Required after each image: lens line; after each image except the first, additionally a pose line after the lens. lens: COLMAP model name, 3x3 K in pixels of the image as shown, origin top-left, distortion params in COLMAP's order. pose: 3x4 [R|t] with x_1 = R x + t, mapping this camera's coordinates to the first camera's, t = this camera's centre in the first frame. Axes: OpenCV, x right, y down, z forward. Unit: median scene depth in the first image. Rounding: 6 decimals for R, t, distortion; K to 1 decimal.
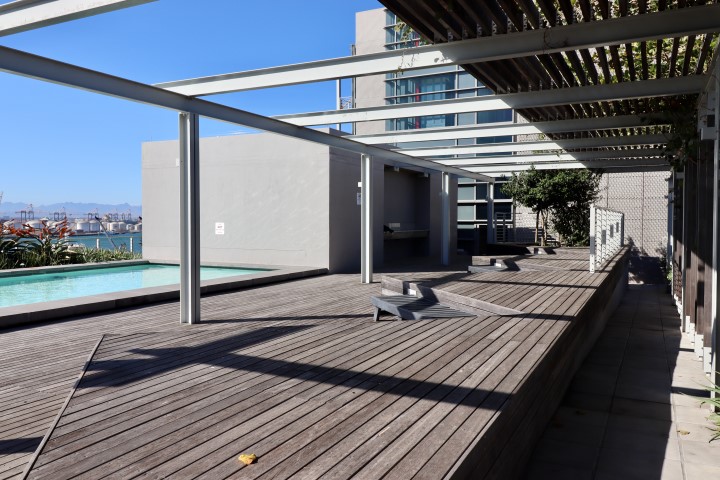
lens RADIAL K [[610.9, 0, 359.5], [0, 610.9, 241.2], [0, 0, 1]] dist [0.006379, -0.009467]
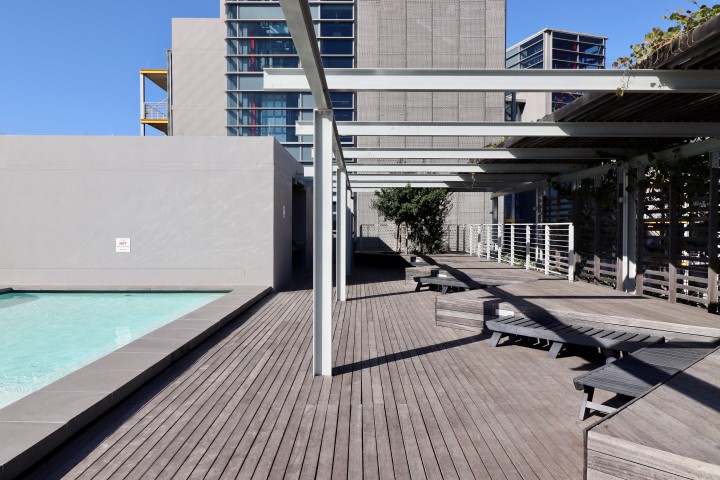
lens RADIAL K [[545.1, 0, 358.9], [0, 545.1, 228.1], [0, 0, 1]] dist [0.021528, 0.000423]
pose [[0.881001, -0.002605, 0.473107, -0.274159], [0.016991, 0.999514, -0.026135, -0.017441], [-0.472809, 0.031063, 0.880617, 0.166258]]
